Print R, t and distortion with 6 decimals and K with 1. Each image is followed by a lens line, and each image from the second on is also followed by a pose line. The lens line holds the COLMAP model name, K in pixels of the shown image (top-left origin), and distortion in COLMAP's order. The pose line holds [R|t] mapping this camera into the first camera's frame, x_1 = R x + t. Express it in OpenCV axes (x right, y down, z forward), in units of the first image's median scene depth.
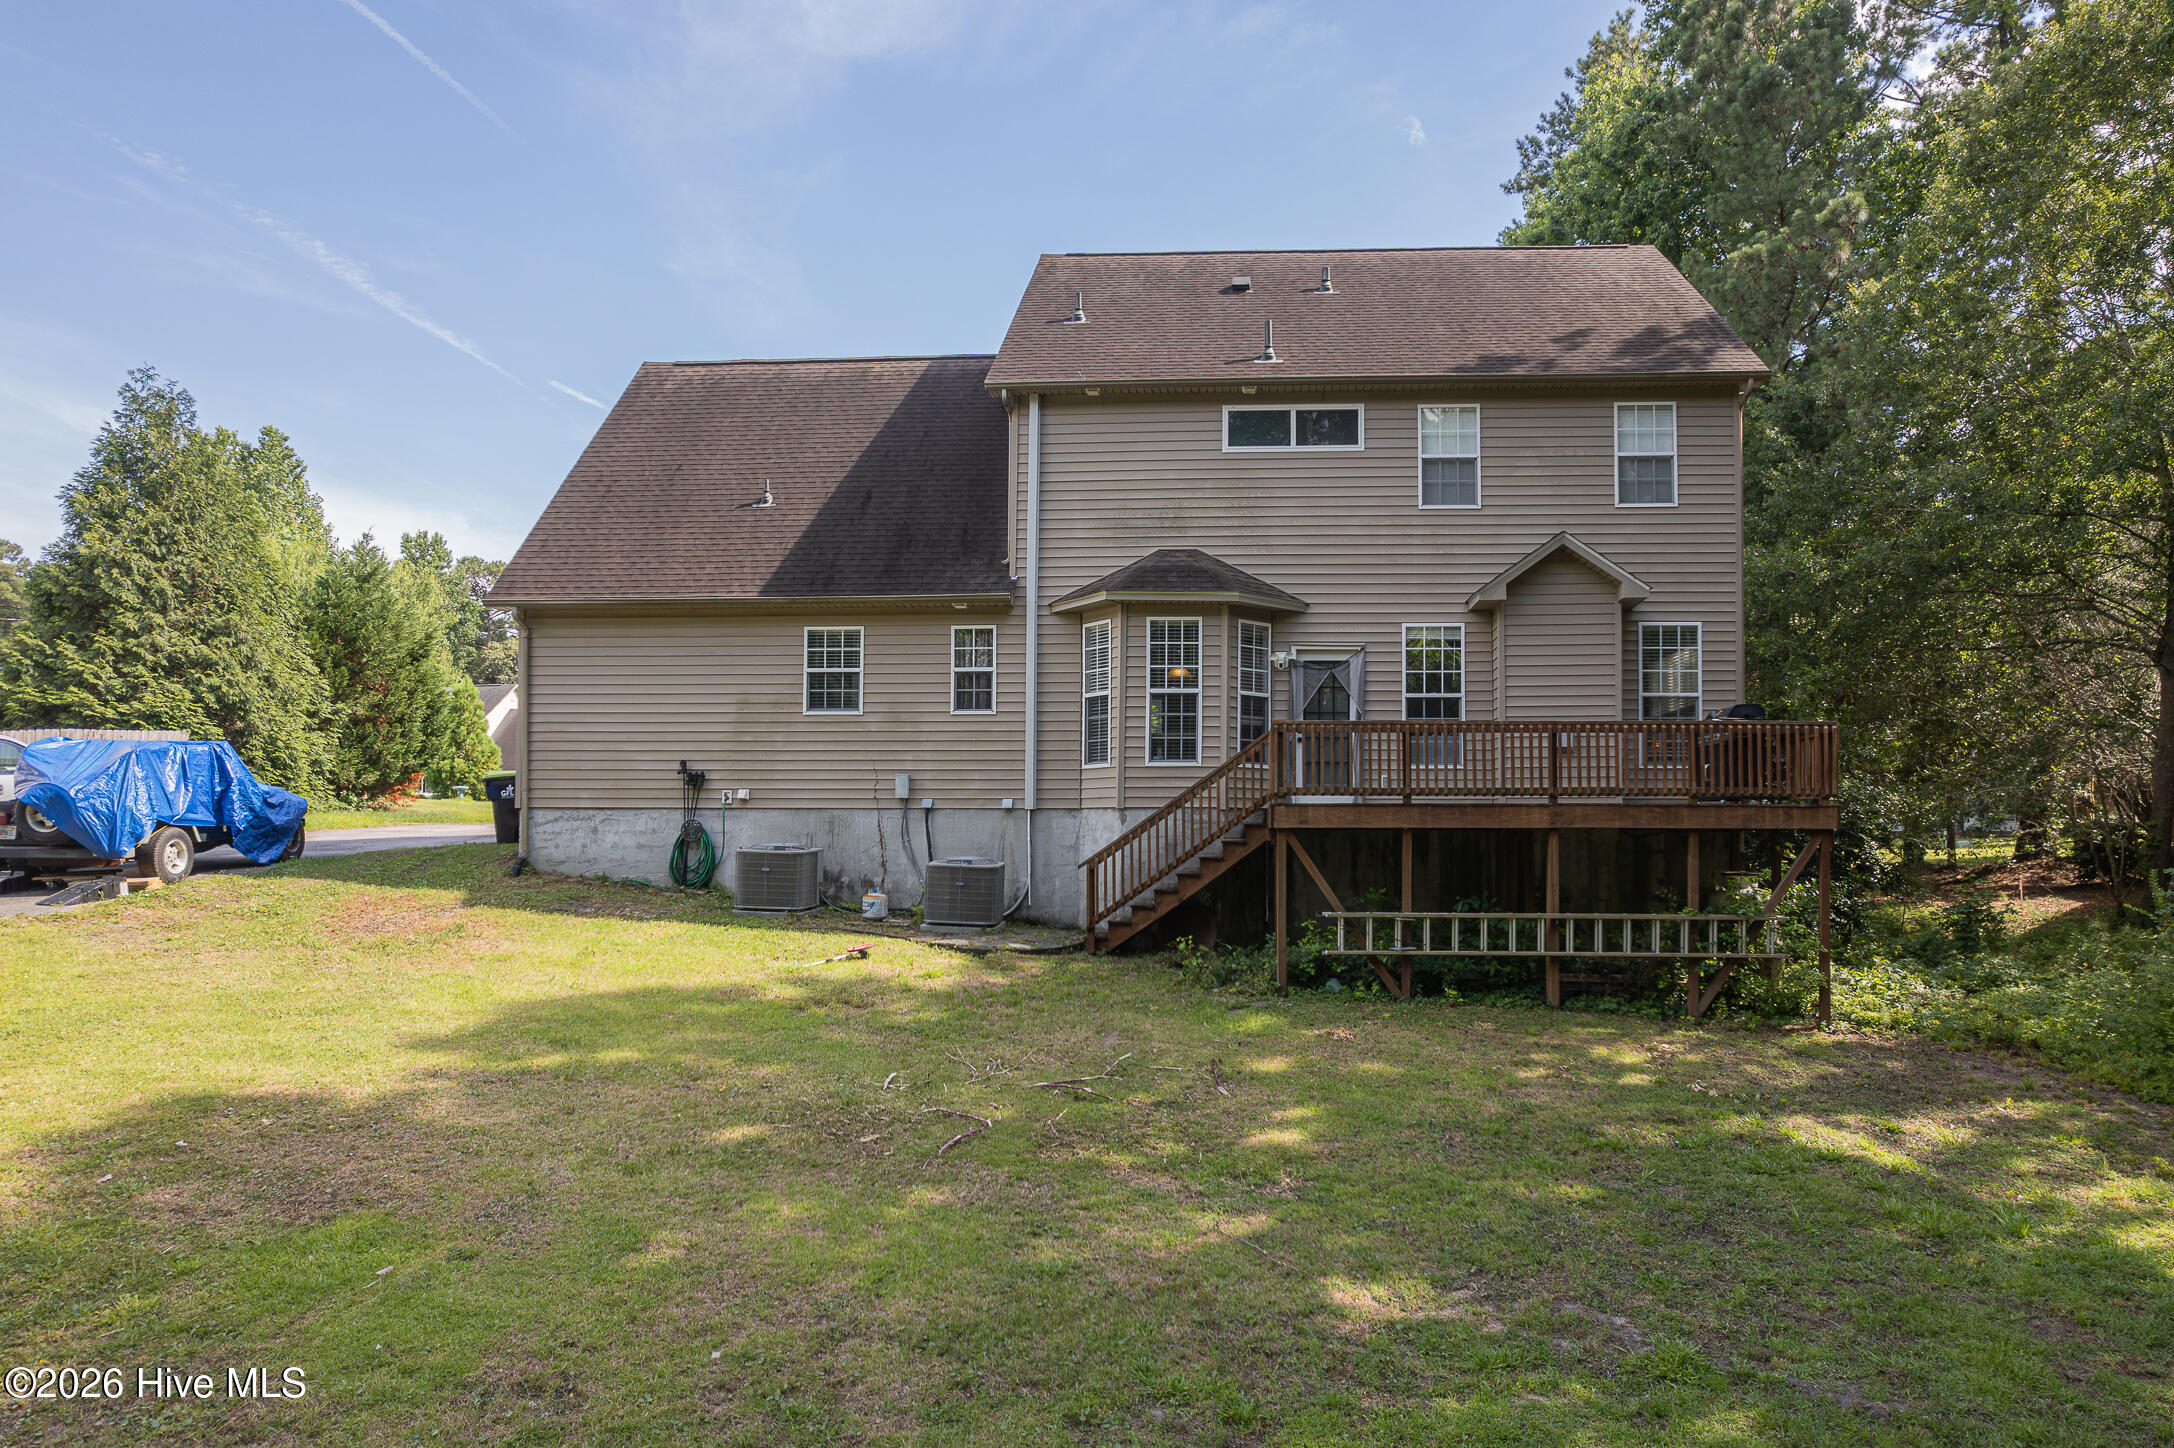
lens RADIAL K [[1457.5, 0, 1185.9], [0, 1457.5, 780.0], [0, 0, 1]] dist [-0.058958, 0.068905]
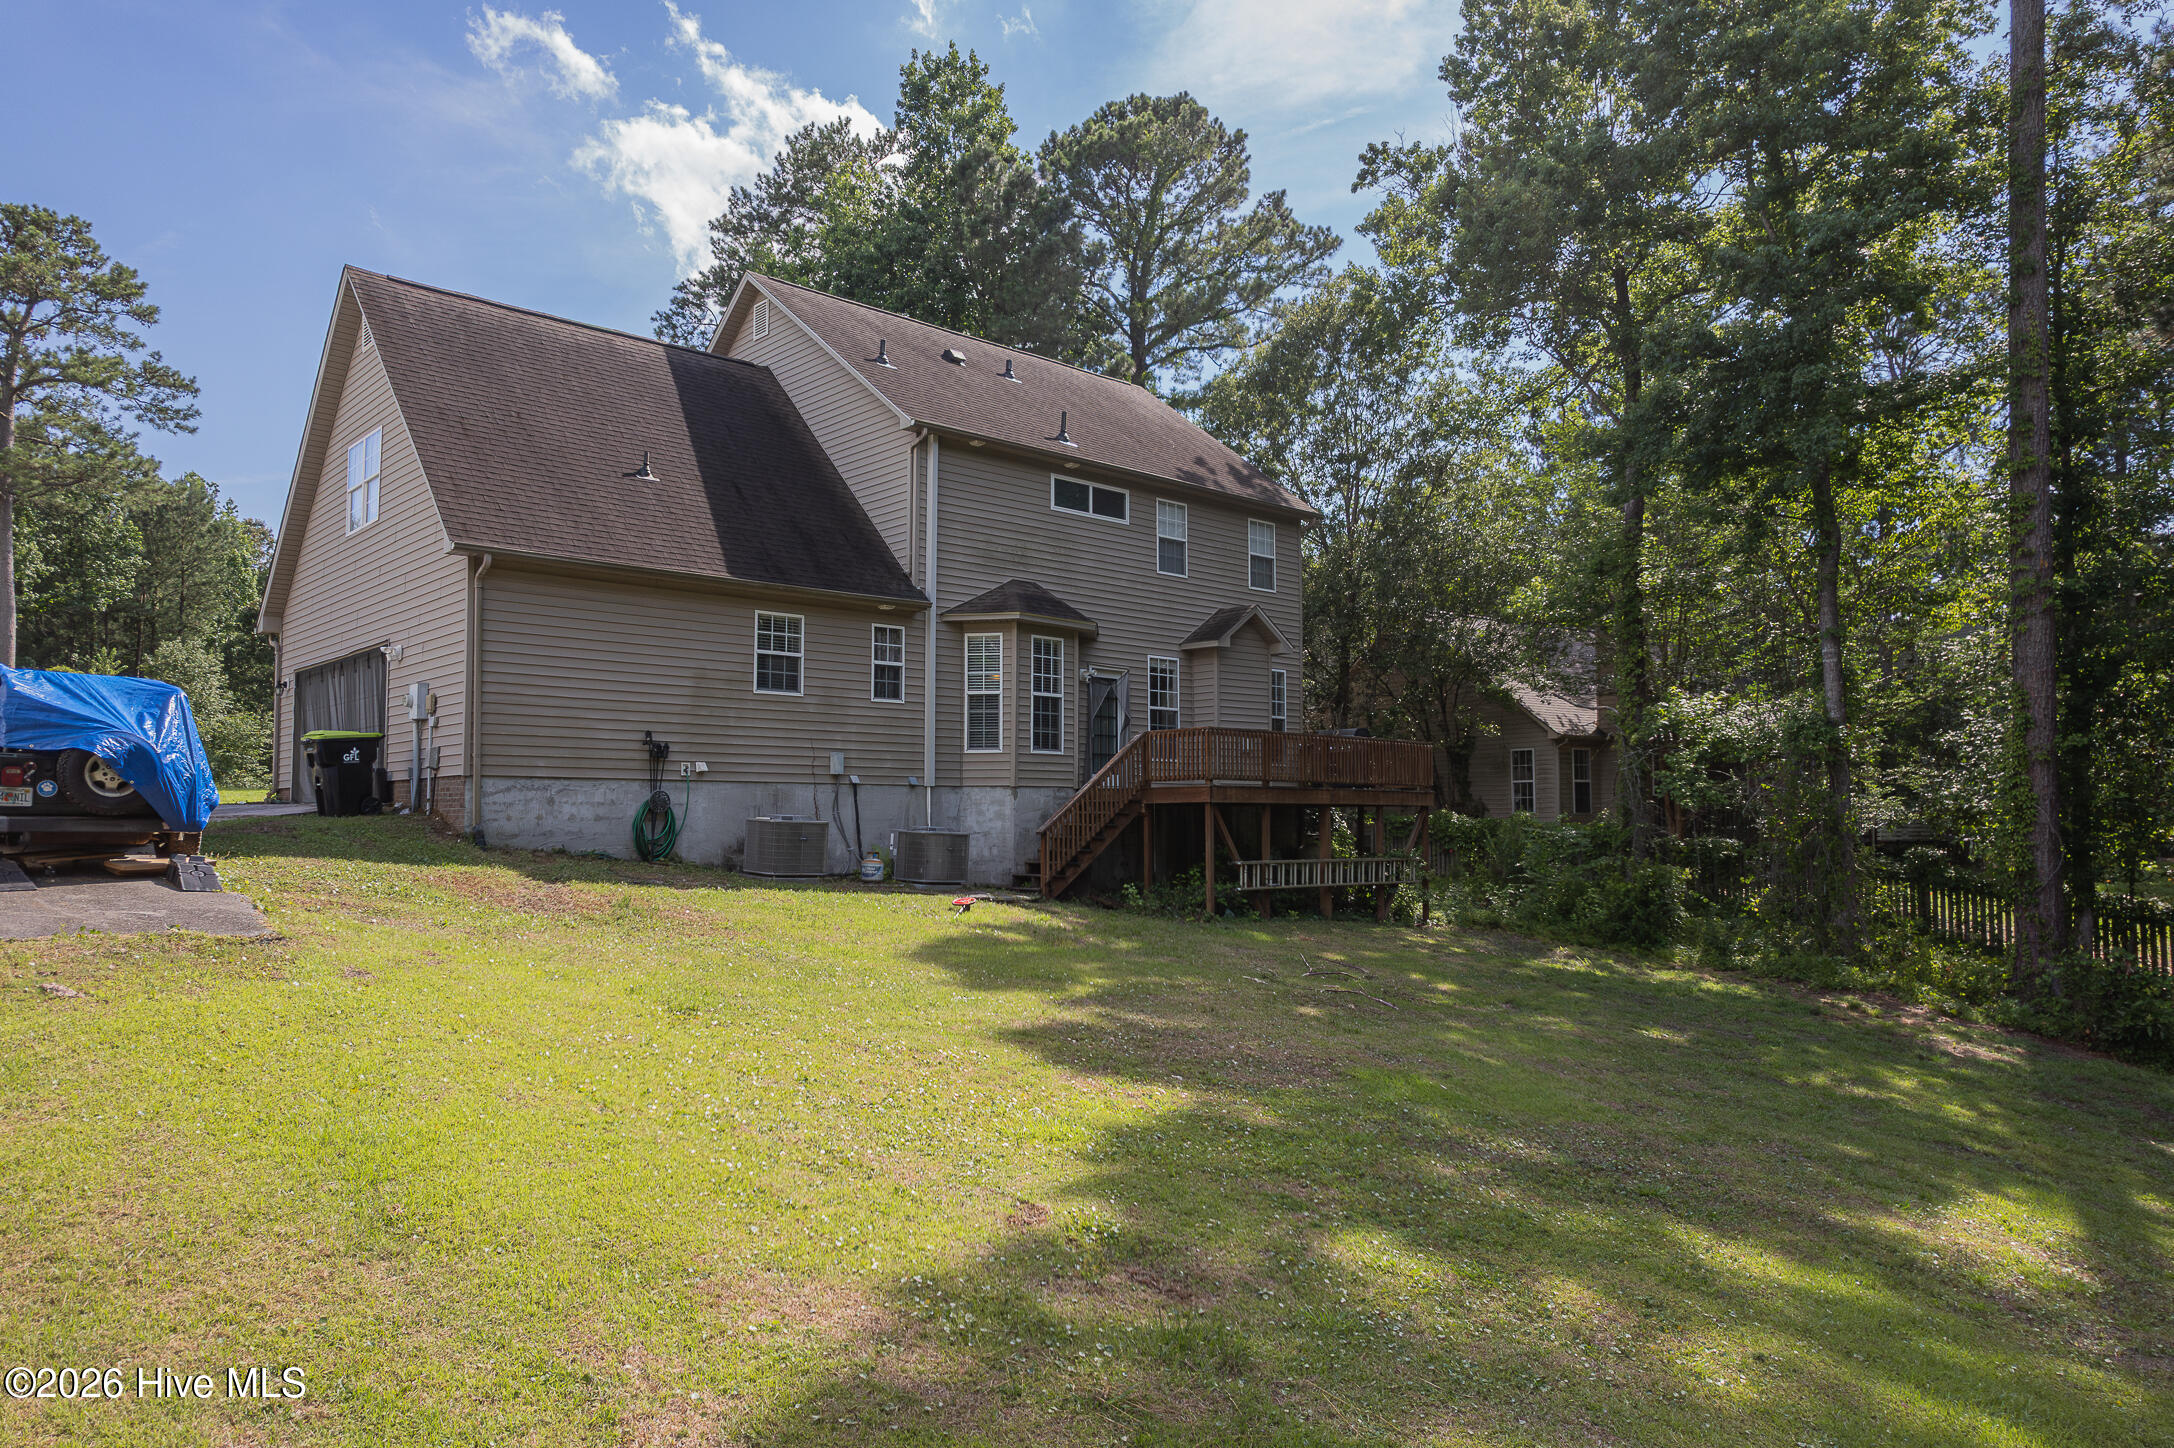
lens RADIAL K [[1401.2, 0, 1089.3], [0, 1401.2, 726.6], [0, 0, 1]] dist [-0.080177, 0.095790]
pose [[0.695862, 0.046220, 0.716687, -0.826495], [-0.025056, 0.998882, -0.040091, 0.013961], [-0.717738, 0.009941, 0.696242, 0.120809]]
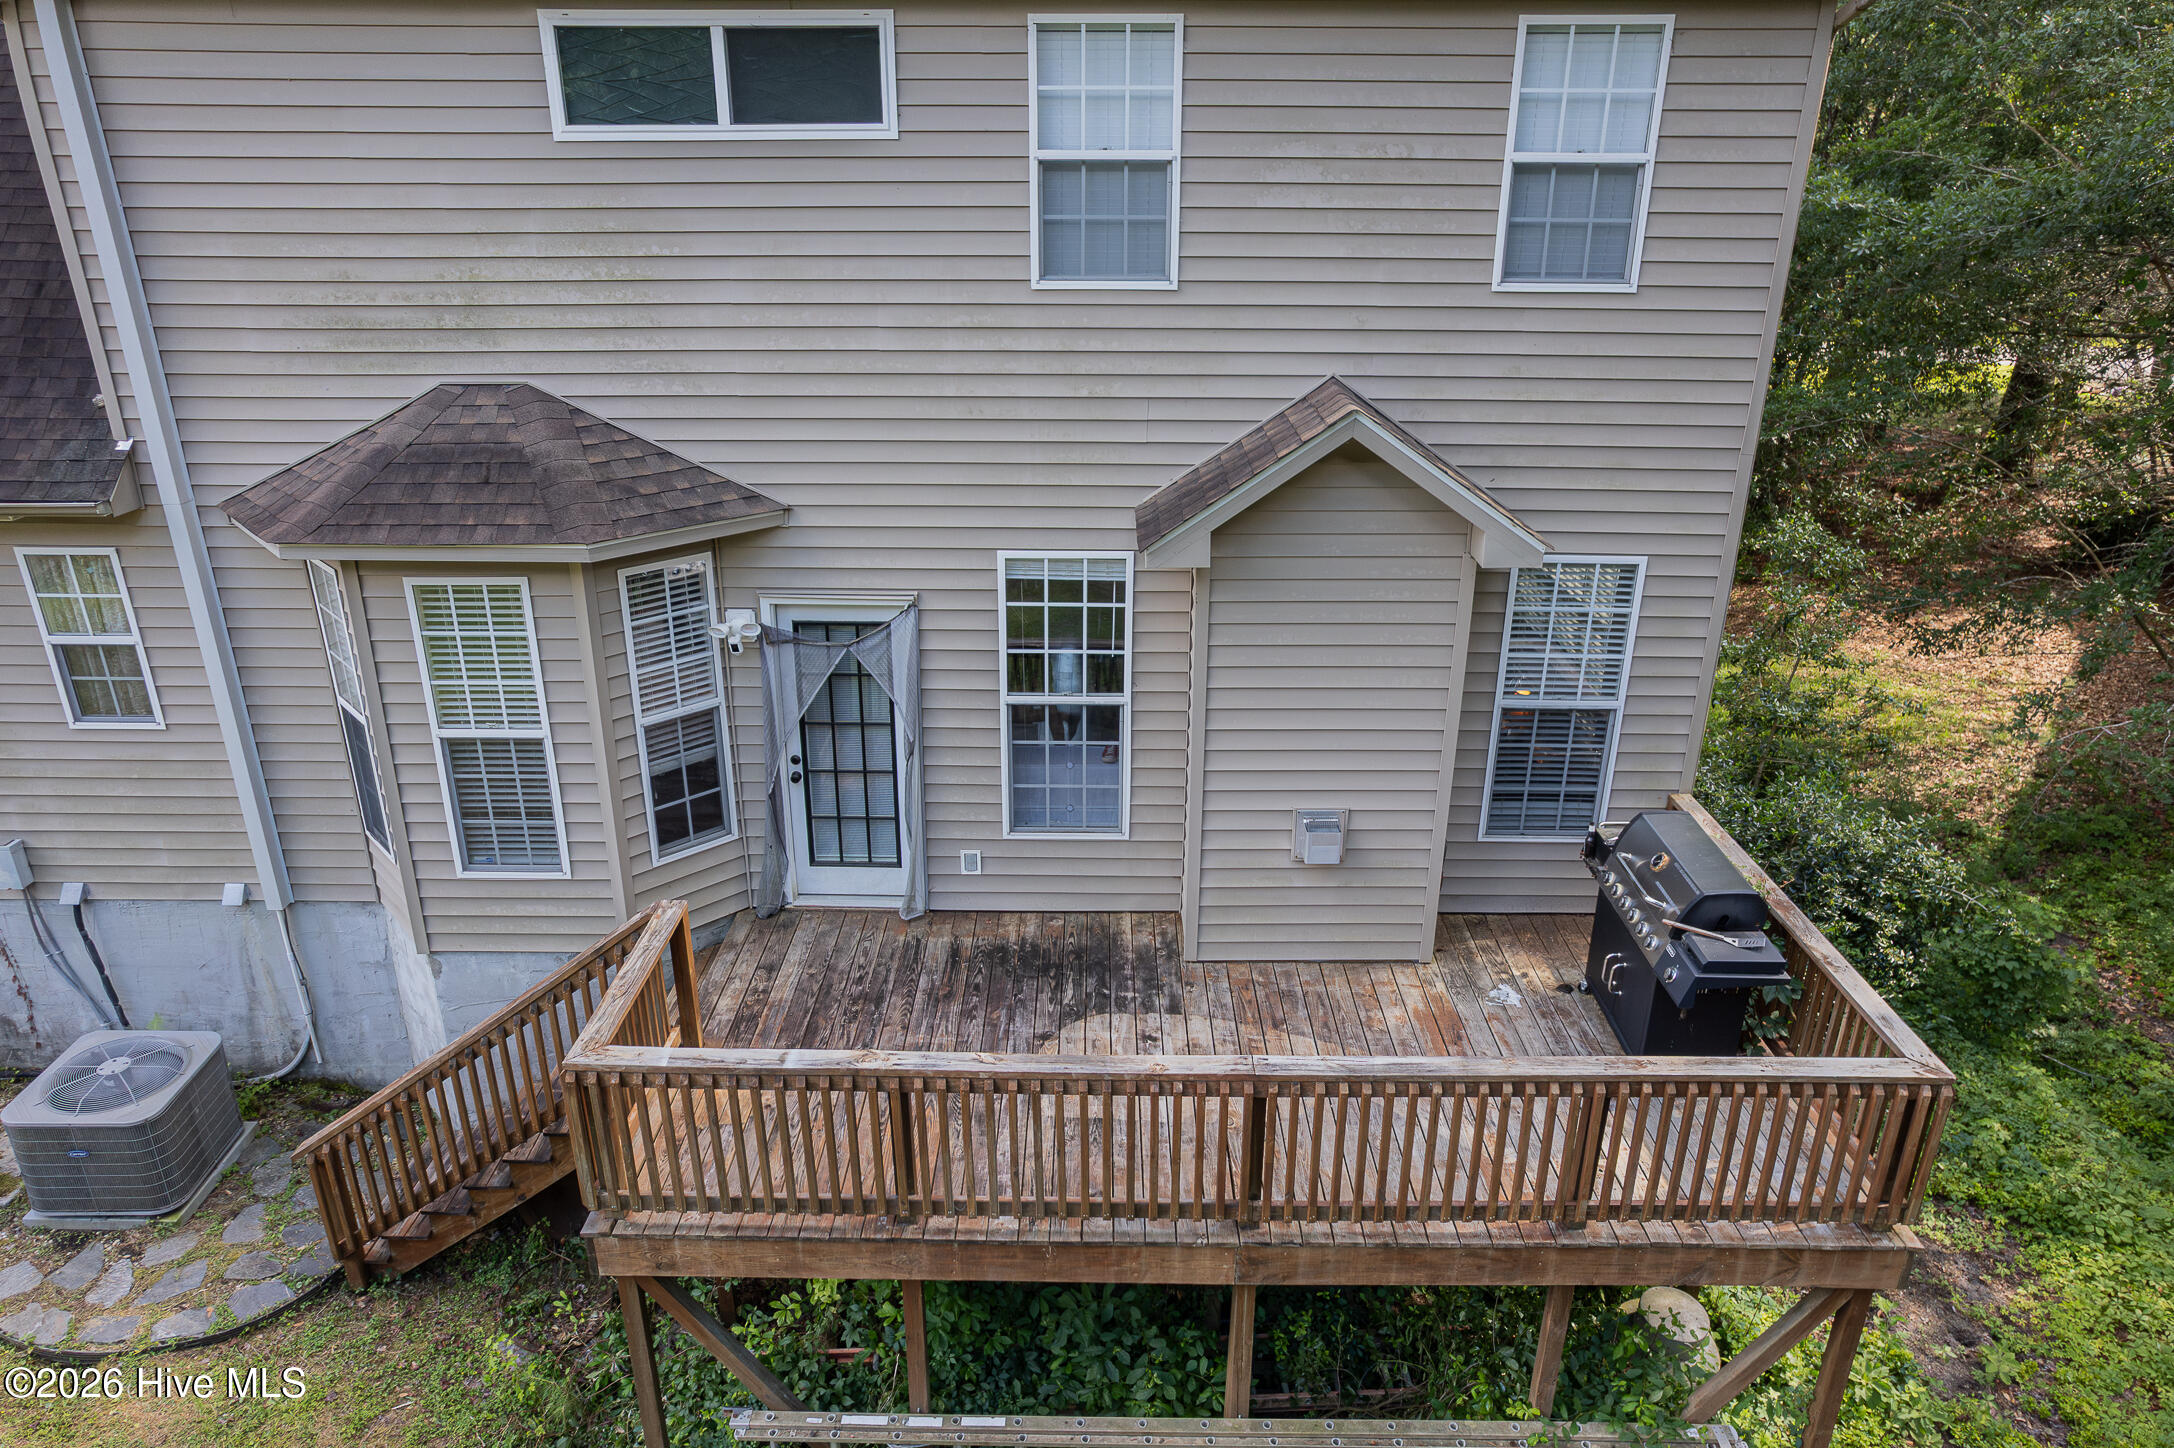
lens RADIAL K [[1446.2, 0, 1115.4], [0, 1446.2, 733.3], [0, 0, 1]] dist [-0.083882, 0.092435]
pose [[0.999157, -0.012628, 0.039055, 0.165766], [-0.004922, 0.907764, 0.419453, -0.243111], [-0.040749, -0.419291, 0.906937, 0.561833]]
